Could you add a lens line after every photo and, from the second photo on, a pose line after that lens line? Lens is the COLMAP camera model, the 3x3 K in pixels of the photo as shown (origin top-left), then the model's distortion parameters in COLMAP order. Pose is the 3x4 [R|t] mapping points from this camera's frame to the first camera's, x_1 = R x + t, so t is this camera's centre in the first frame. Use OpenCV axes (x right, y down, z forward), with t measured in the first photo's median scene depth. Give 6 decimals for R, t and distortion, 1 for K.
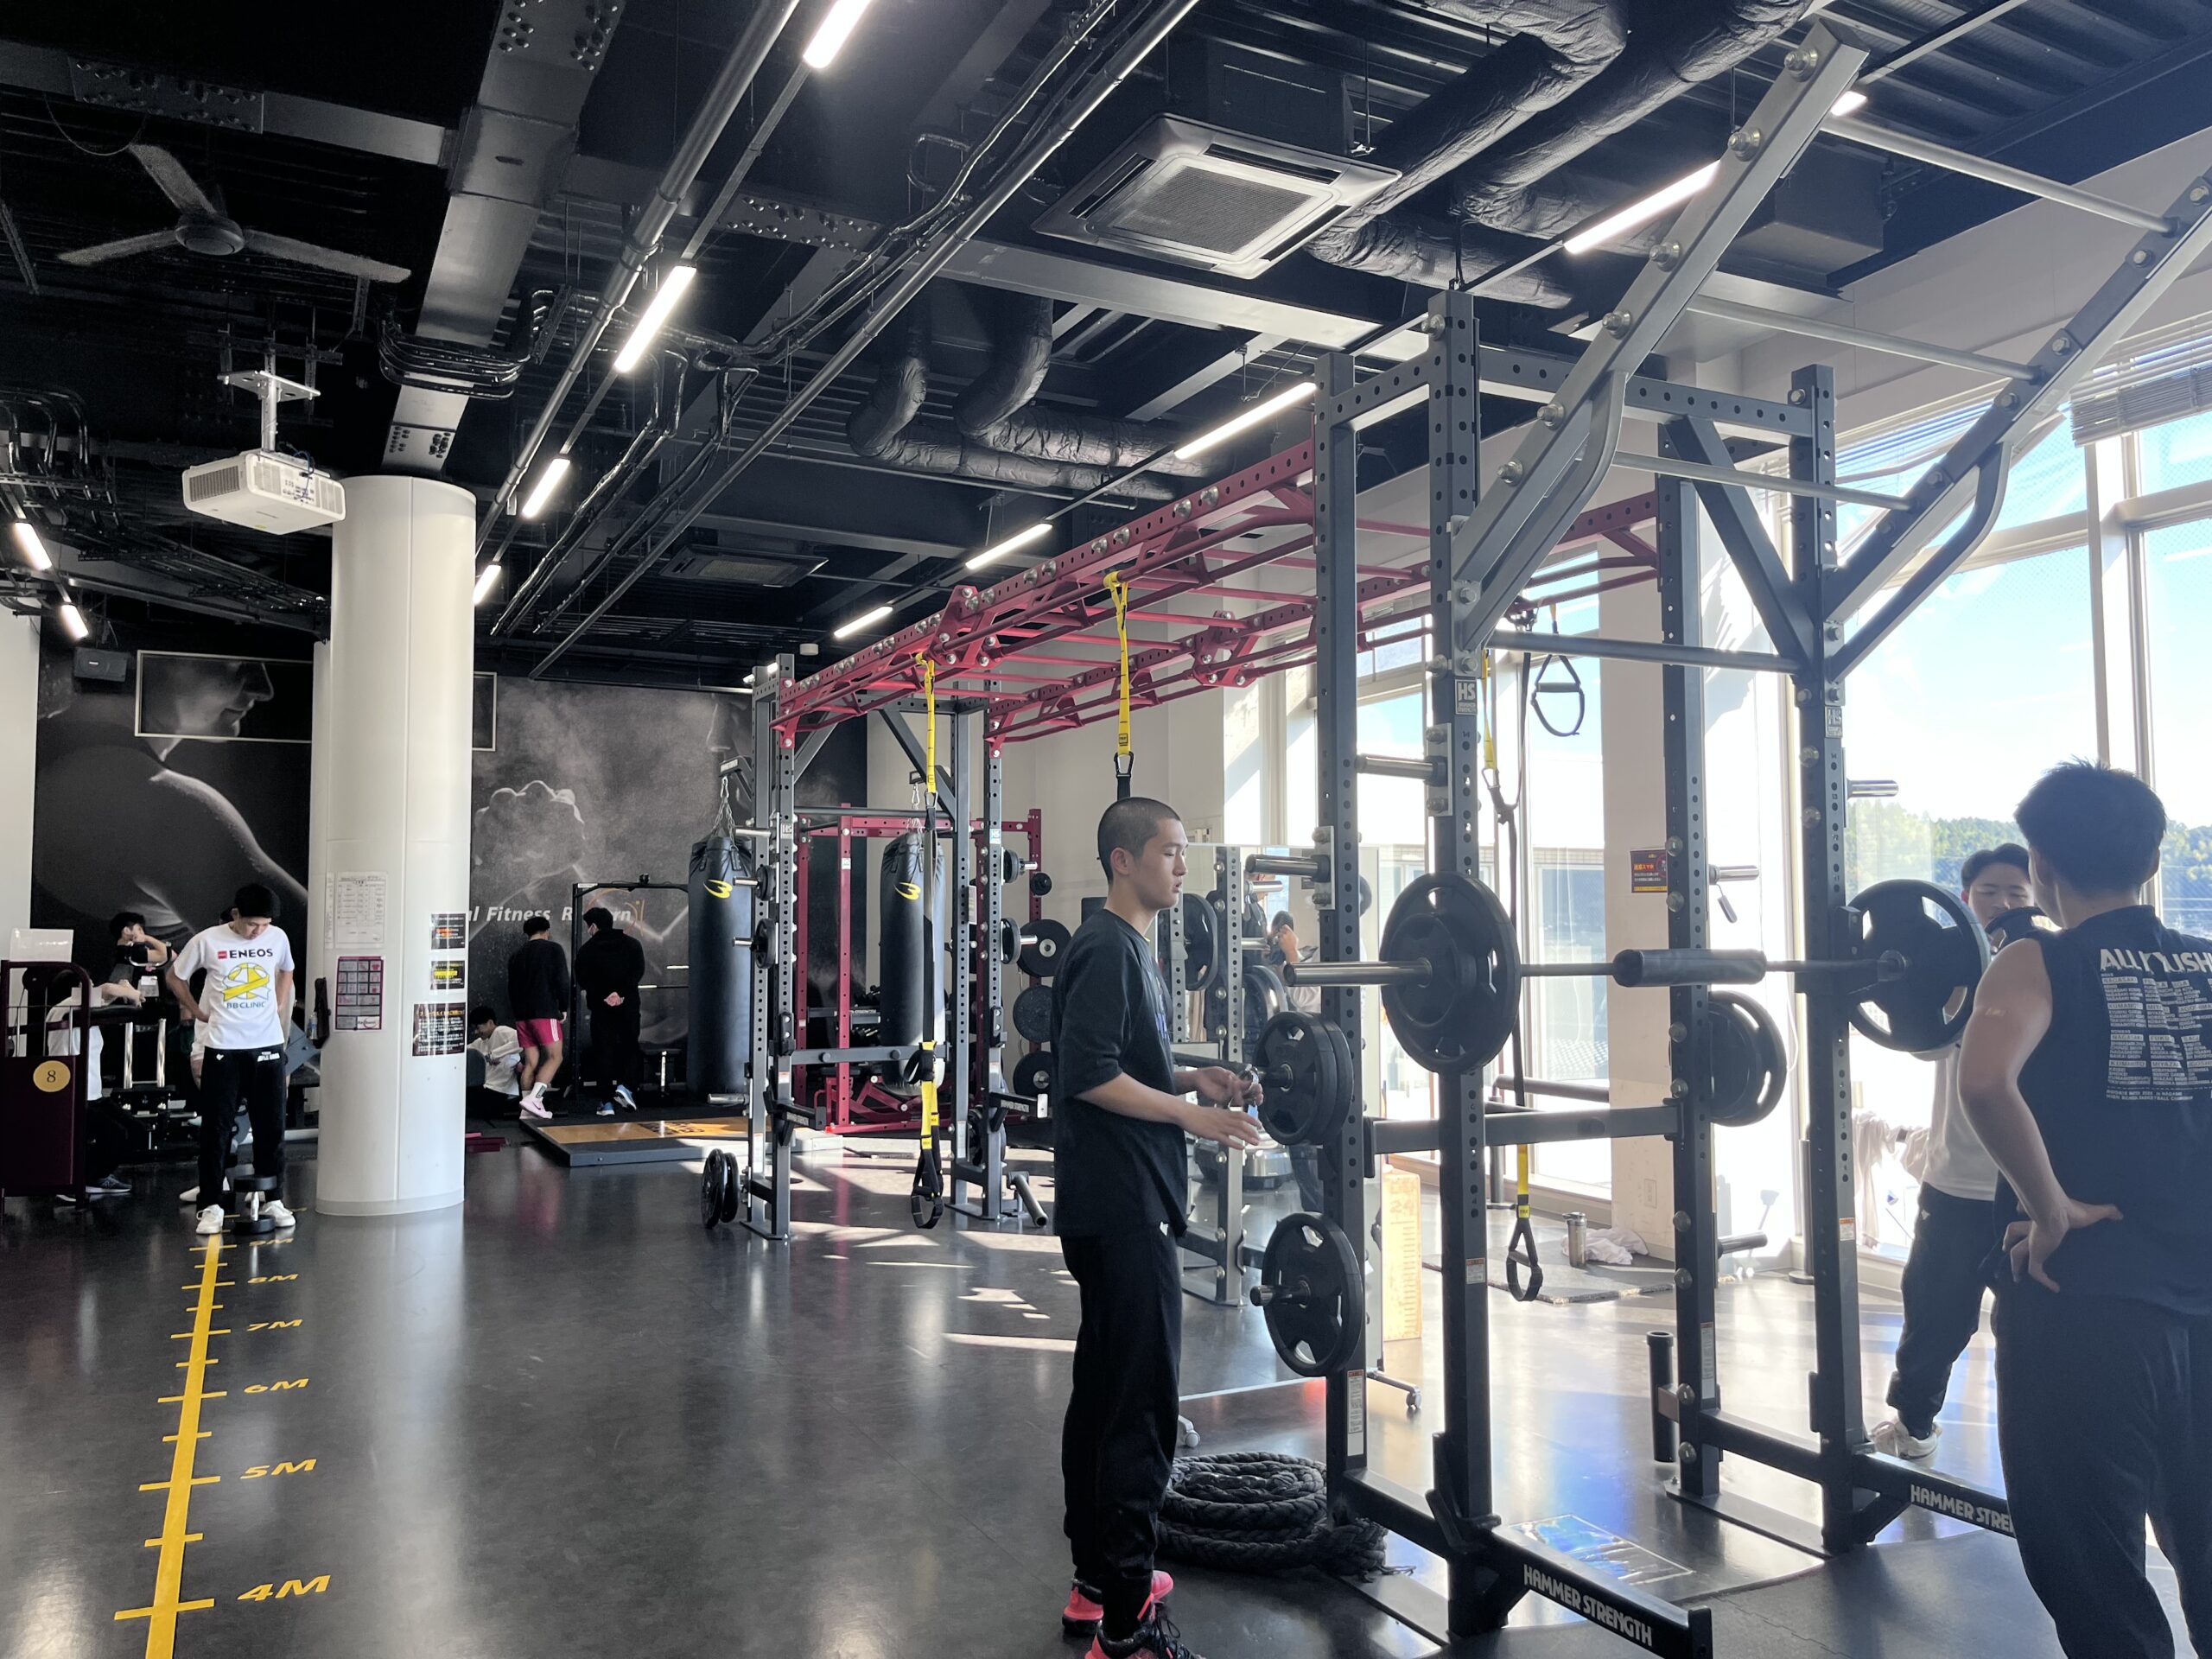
lens RADIAL K [[1677.6, 0, 1103.0], [0, 1677.6, 827.0], [0, 0, 1]] dist [0.031751, -0.038600]
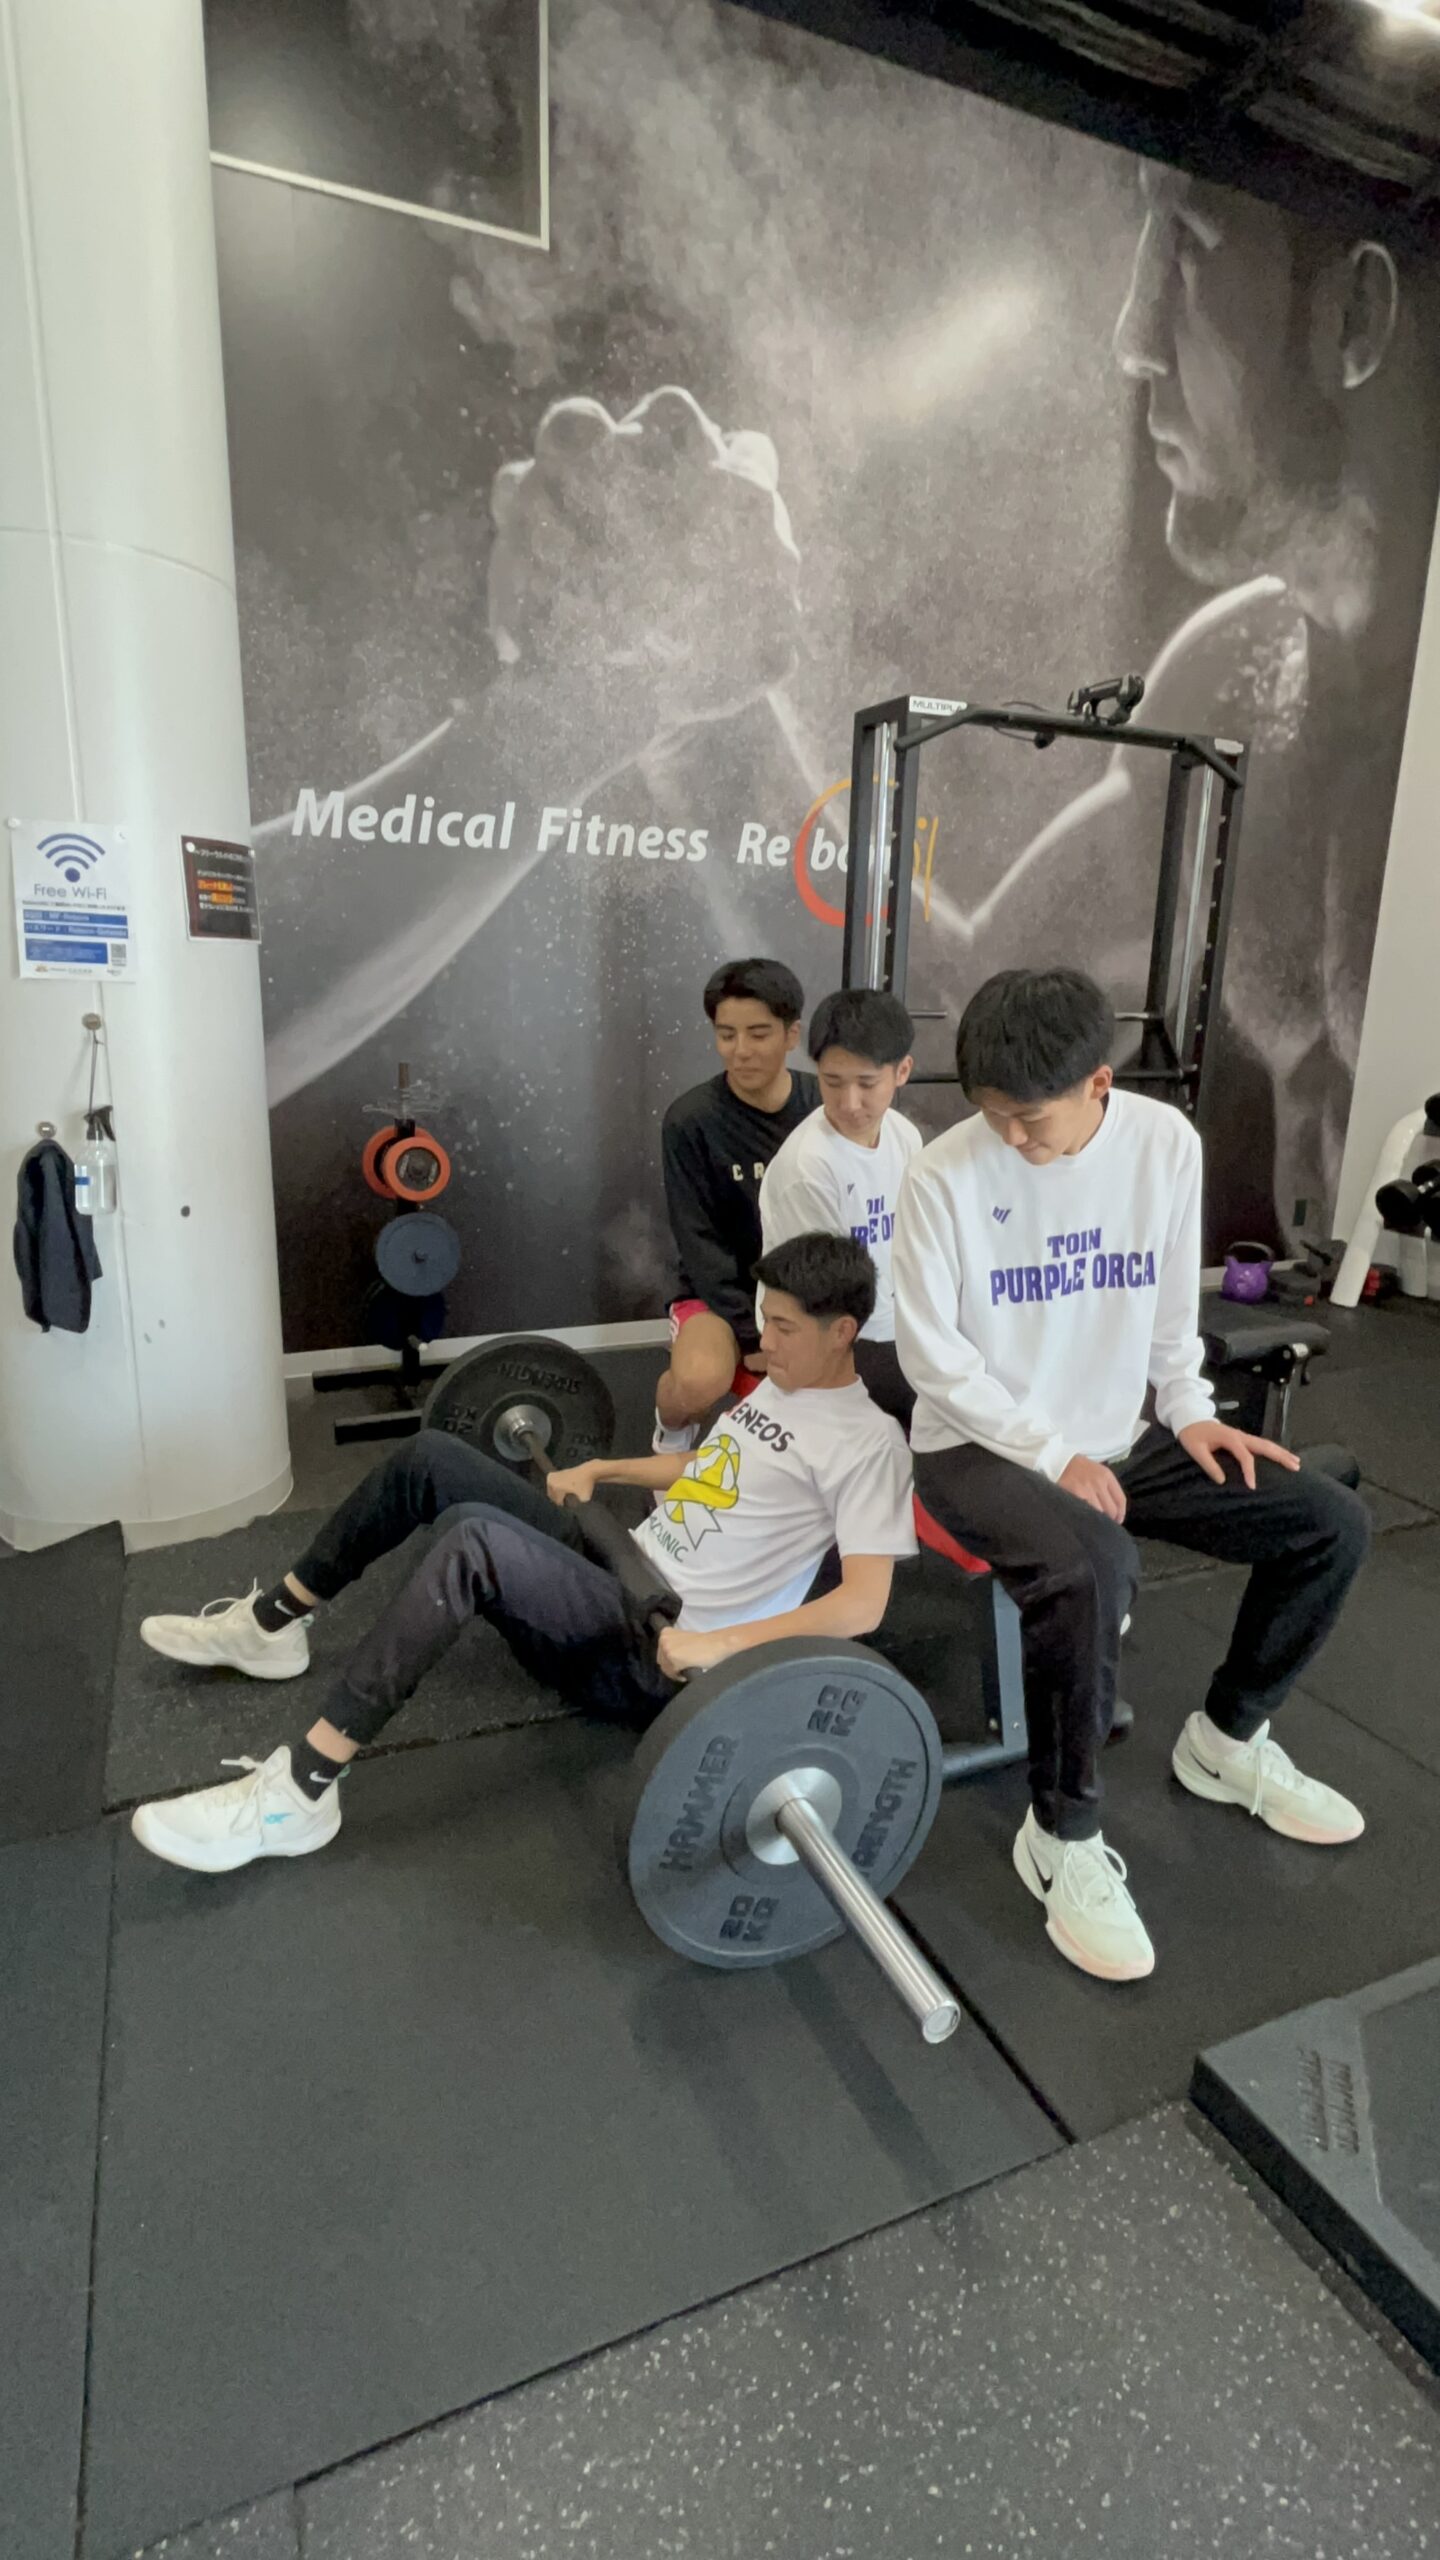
lens RADIAL K [[1251.8, 0, 719.4], [0, 1251.8, 1278.5], [0, 0, 1]] dist [-0.004479, -0.001678]
pose [[0.998408, 0.039548, -0.040212, -0.740258], [-0.025821, 0.954369, 0.297510, 0.143955], [0.050143, -0.295998, 0.953871, 1.735690]]
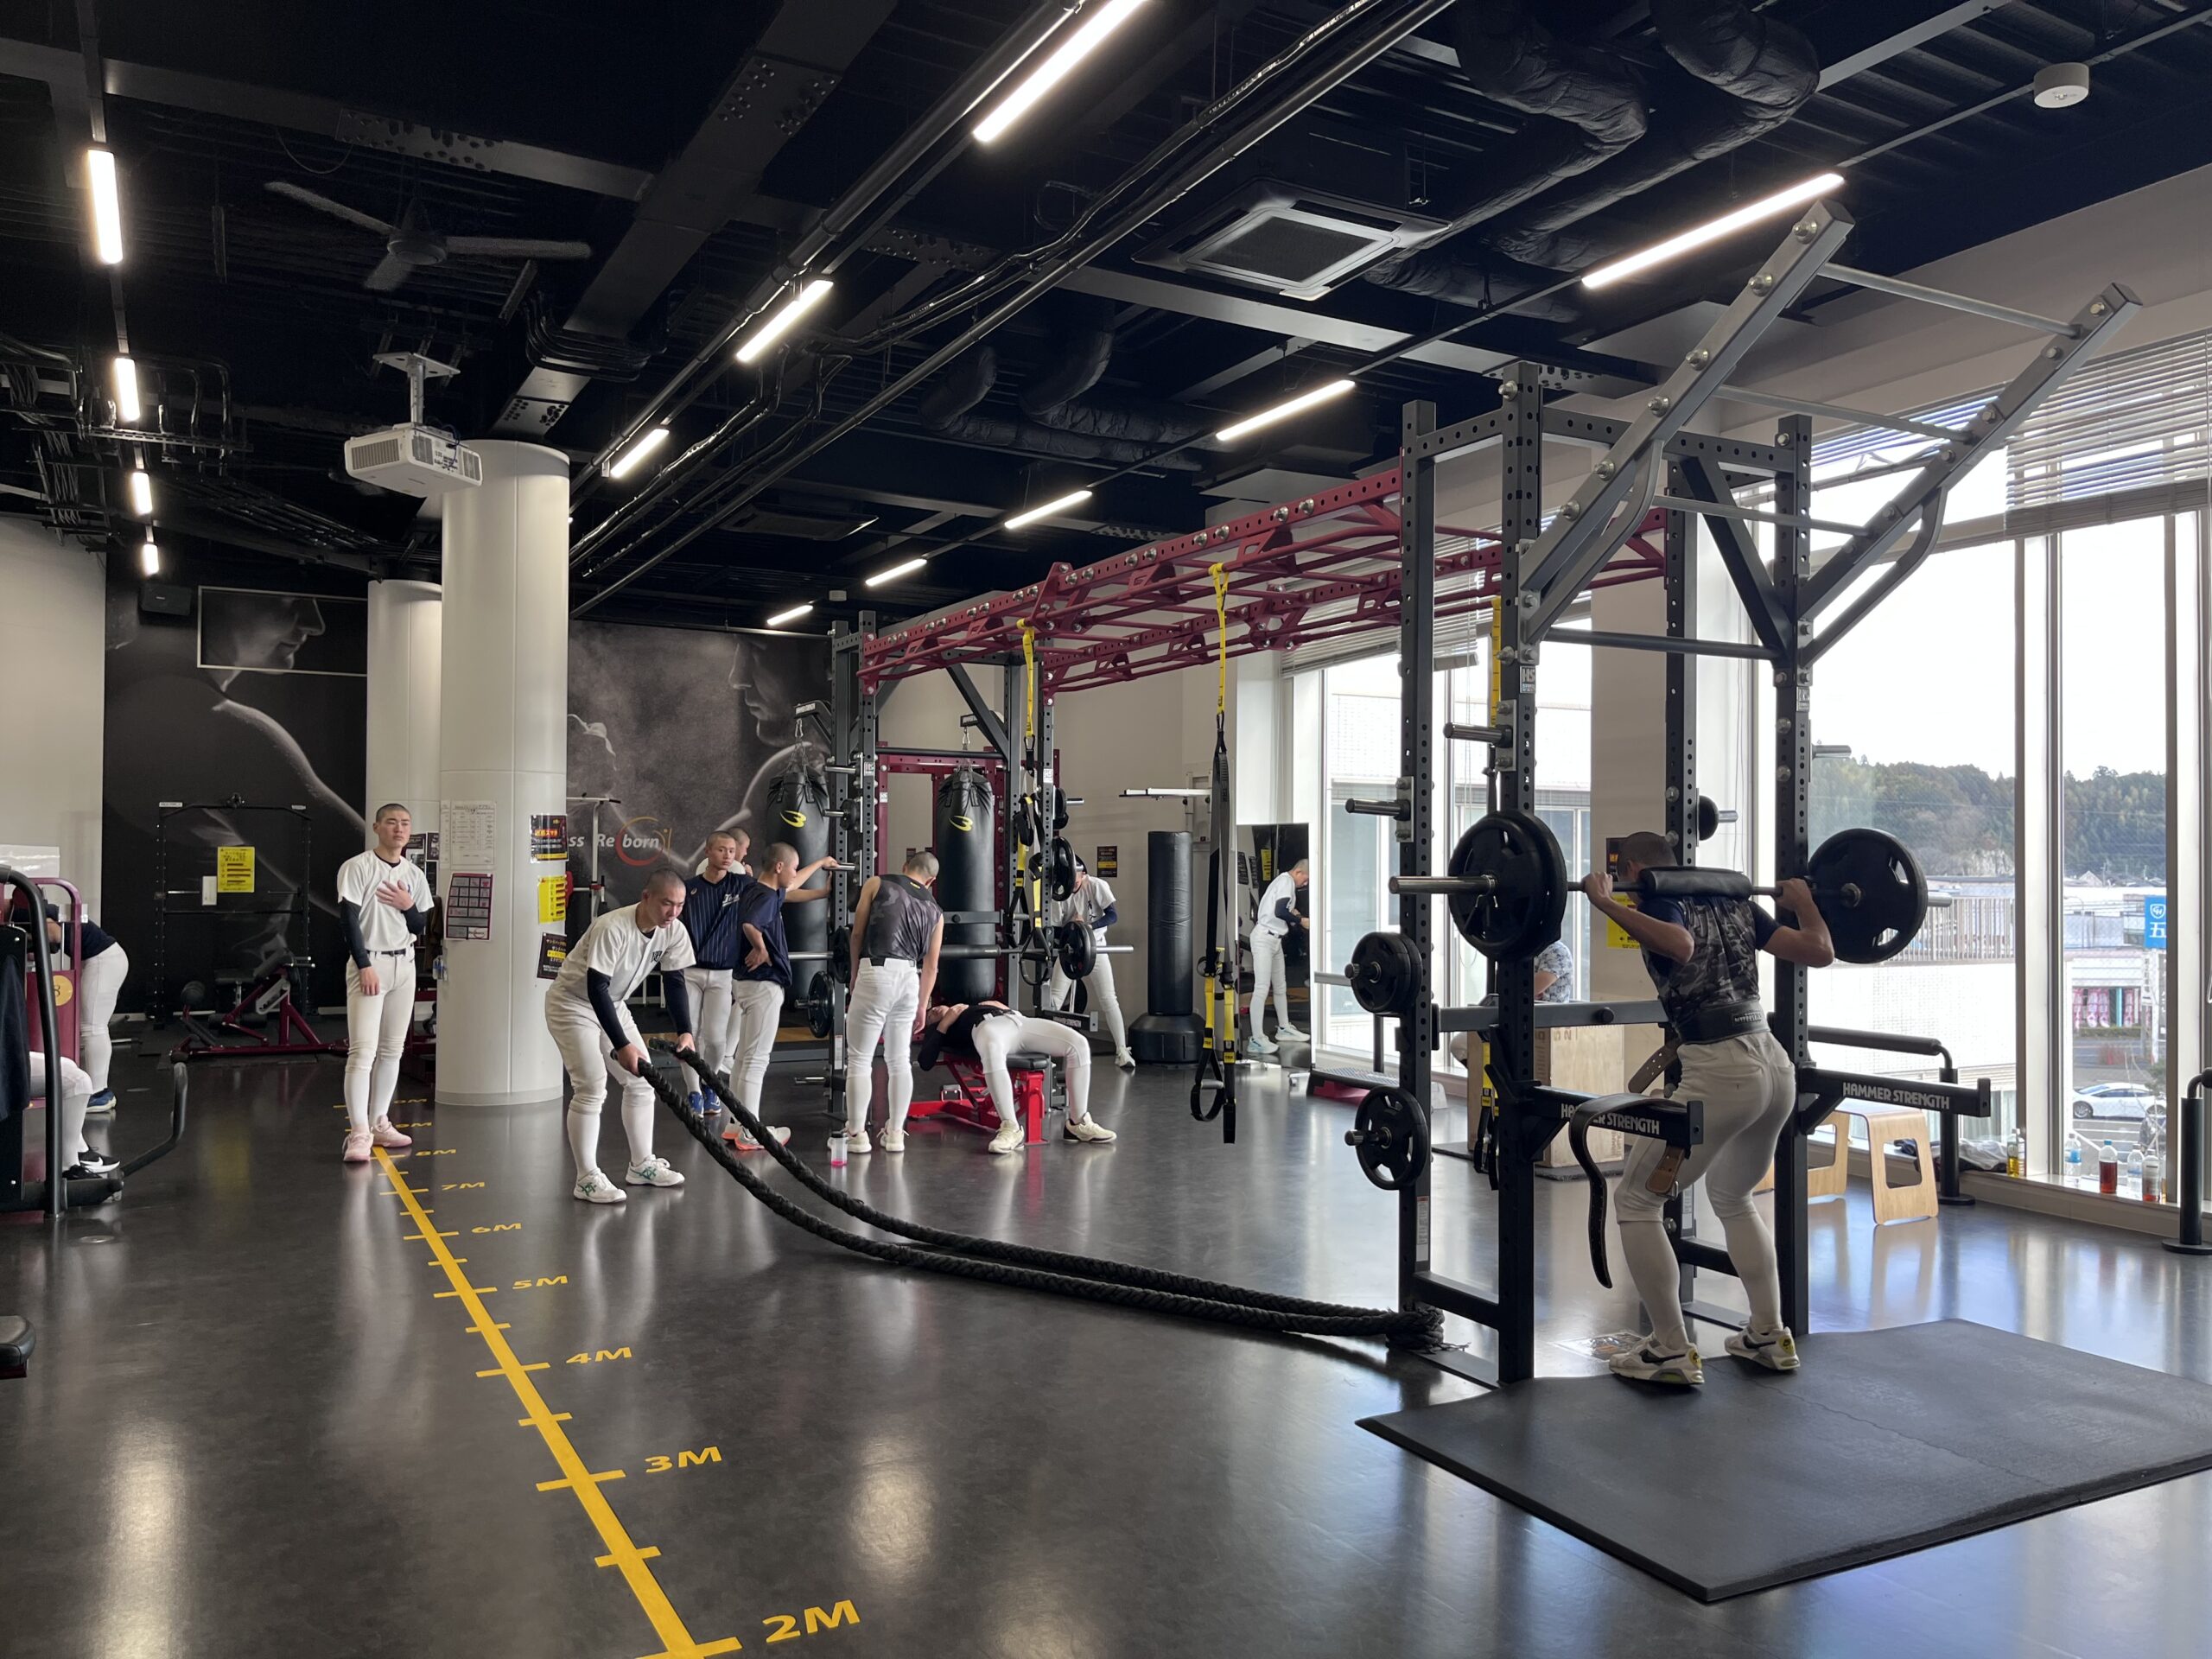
lens RADIAL K [[1677.6, 0, 1087.5], [0, 1677.6, 838.1], [0, 0, 1]] dist [0.031751, -0.038600]
pose [[0.999661, 0.011609, 0.023293, -0.083908], [-0.012668, 0.998868, 0.045859, -0.005729], [-0.022734, -0.046138, 0.998676, -0.163069]]
